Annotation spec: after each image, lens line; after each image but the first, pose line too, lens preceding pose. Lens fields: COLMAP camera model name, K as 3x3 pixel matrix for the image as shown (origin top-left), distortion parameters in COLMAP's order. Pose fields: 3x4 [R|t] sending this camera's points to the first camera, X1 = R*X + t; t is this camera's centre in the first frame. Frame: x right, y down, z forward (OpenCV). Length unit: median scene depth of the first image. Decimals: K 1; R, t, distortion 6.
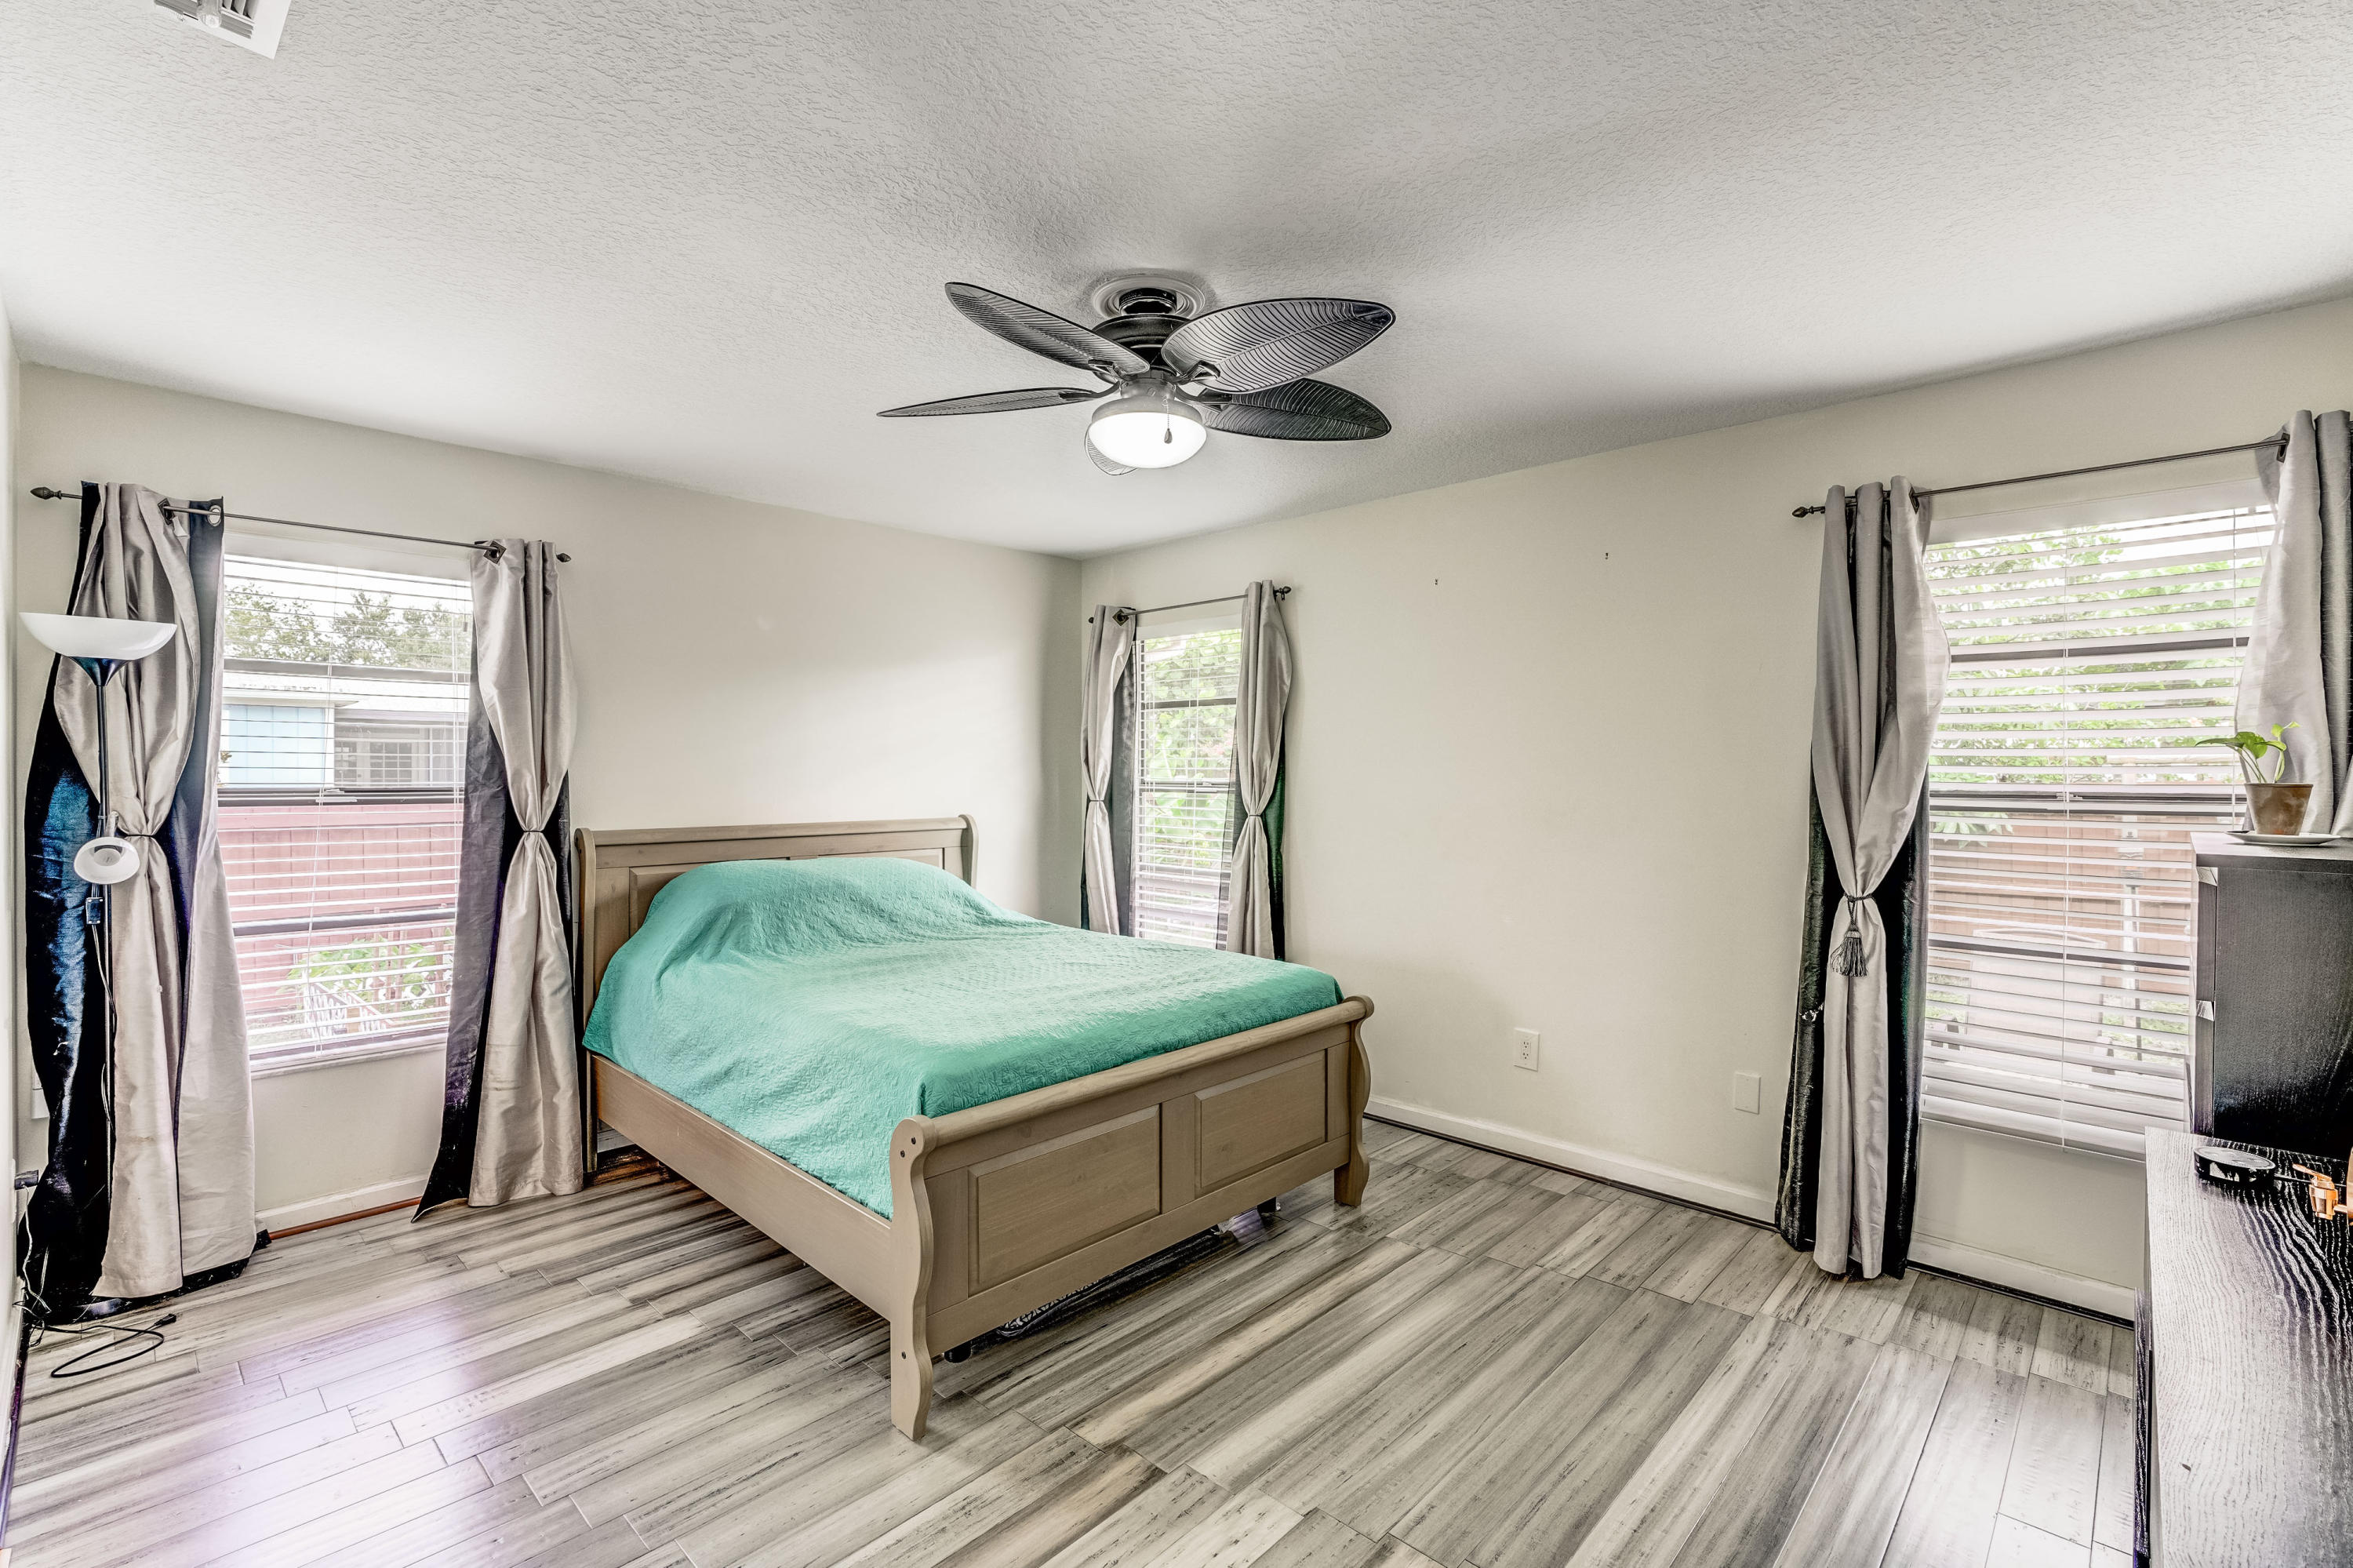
lens RADIAL K [[1049.2, 0, 1178.0], [0, 1049.2, 774.3], [0, 0, 1]] dist [-0.005151, 0.001672]
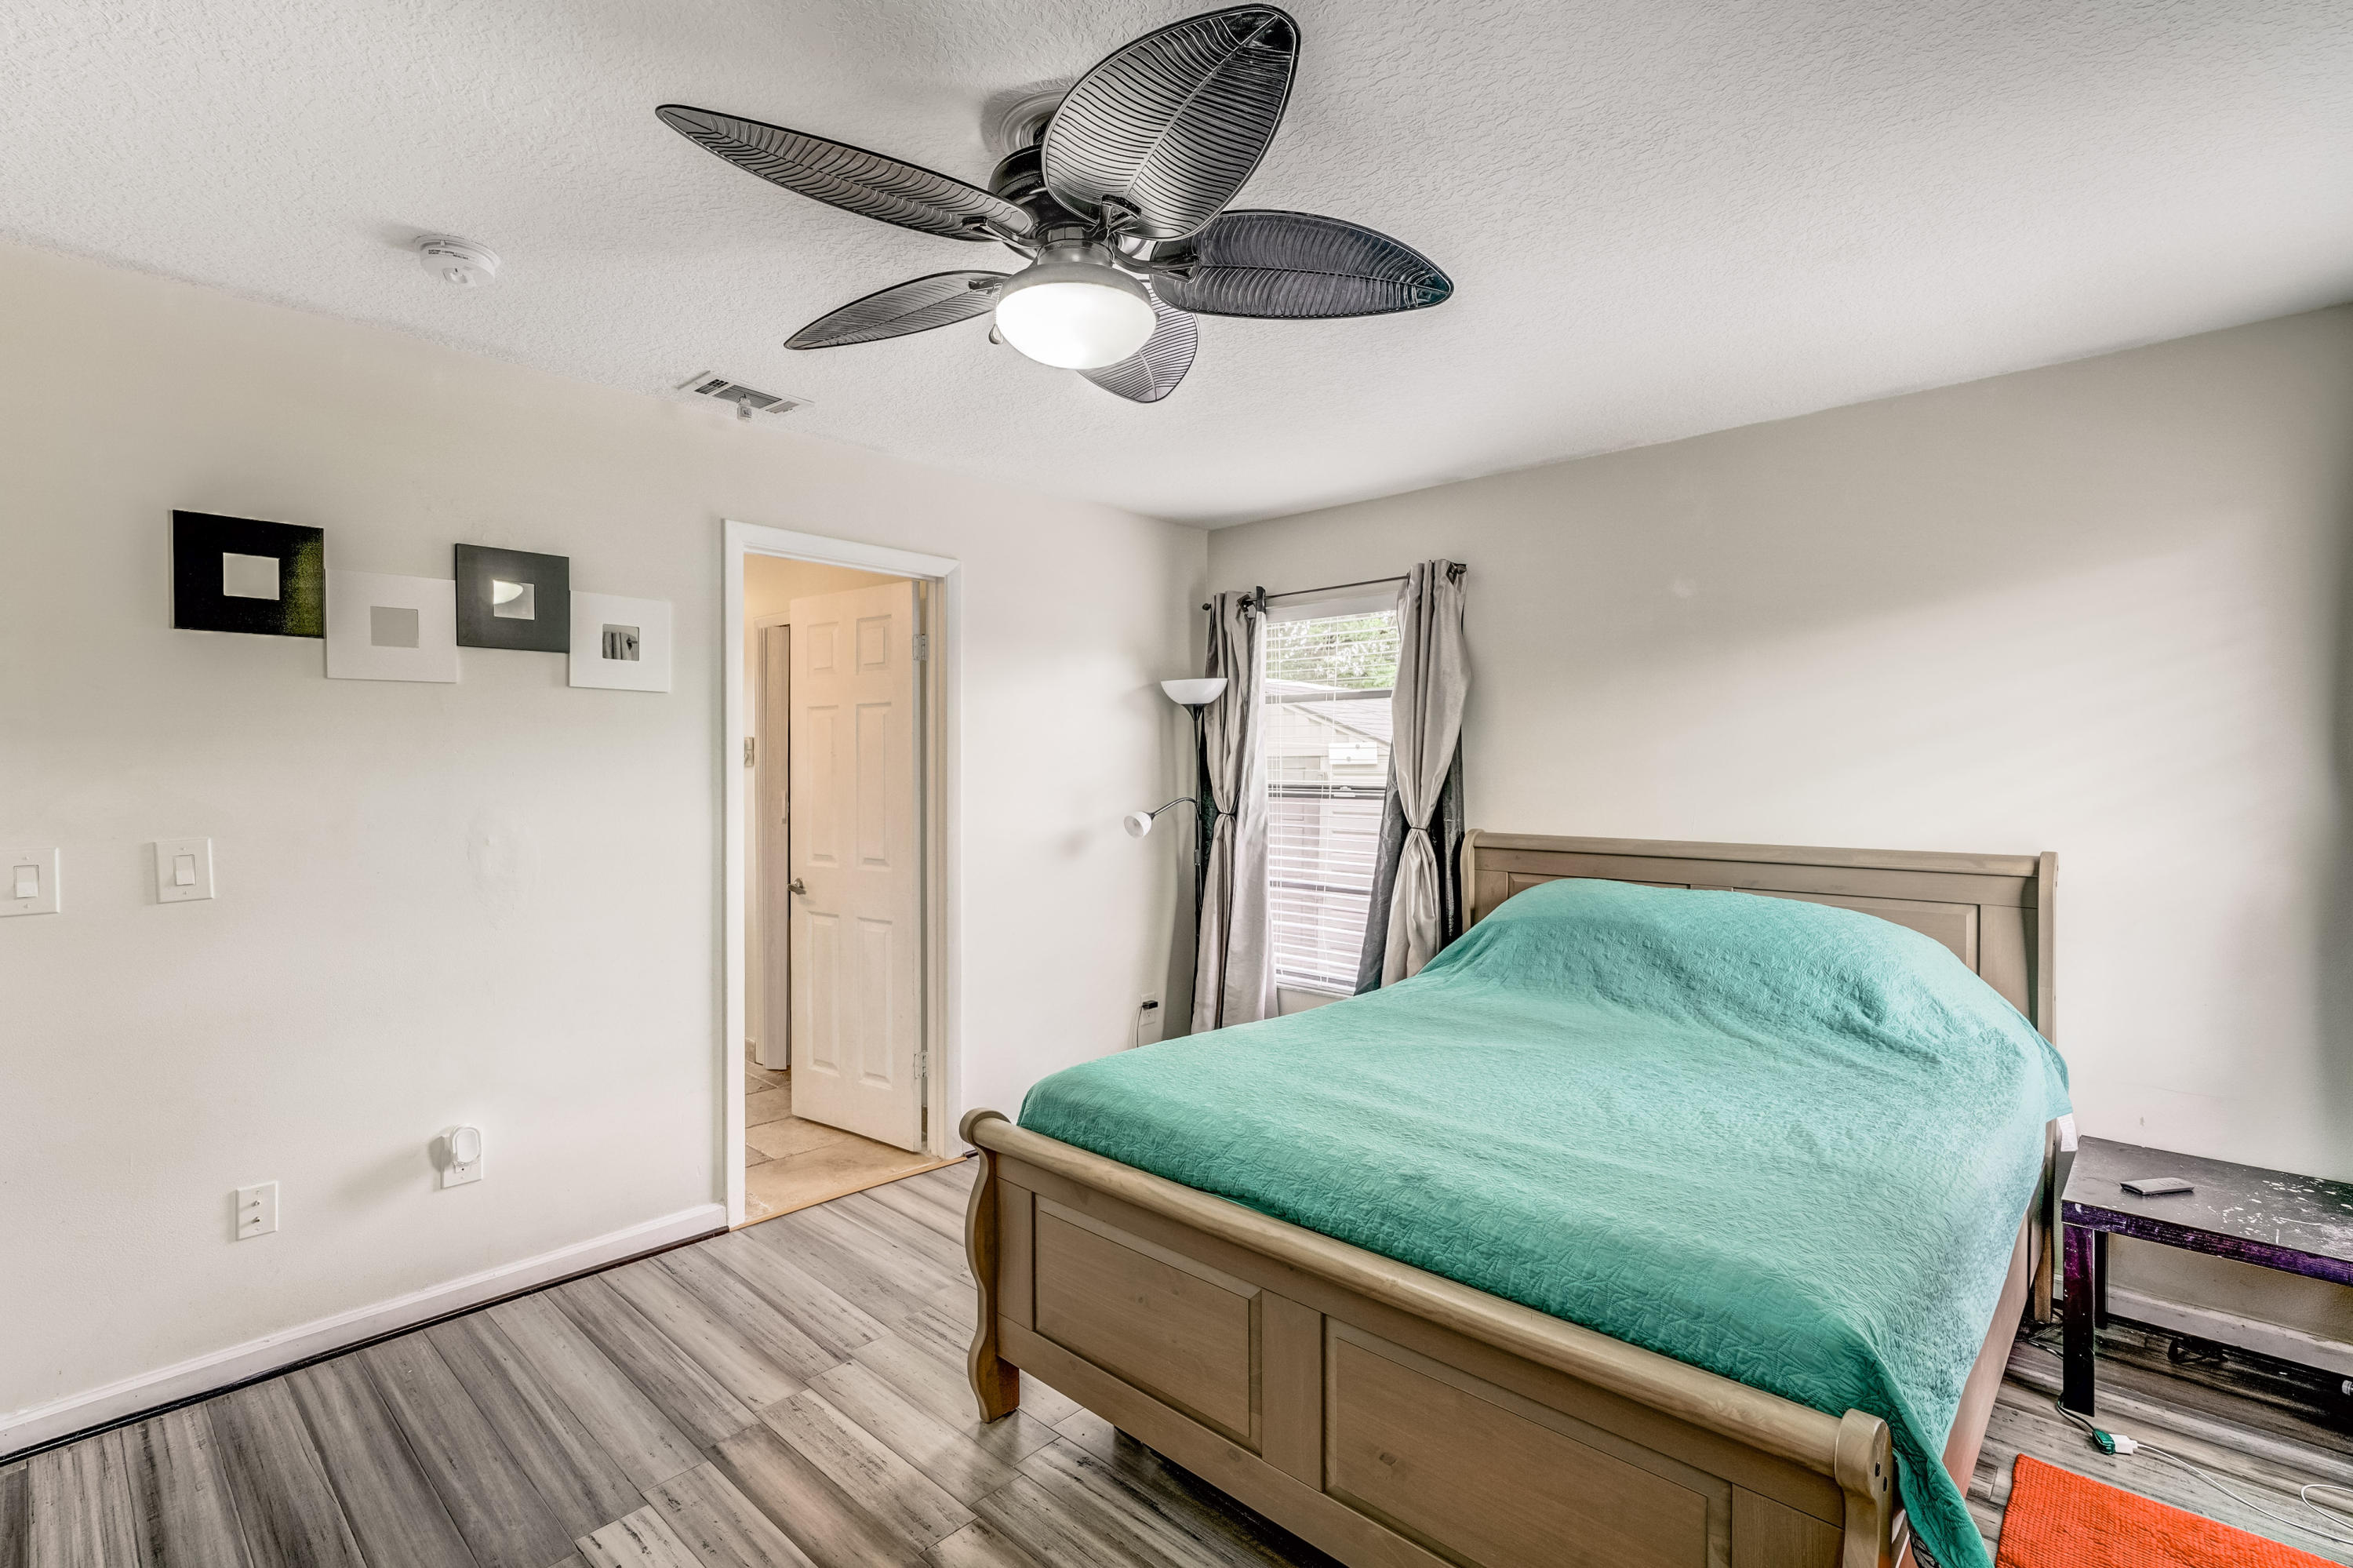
lens RADIAL K [[1085.4, 0, 1167.2], [0, 1085.4, 774.9], [0, 0, 1]] dist [-0.002756, 0.000485]
pose [[-0.000016, 0.011960, -0.999928, 0.594844], [0.003031, 0.999924, 0.011959, -0.018490], [0.999995, -0.003030, -0.000052, 0.831567]]
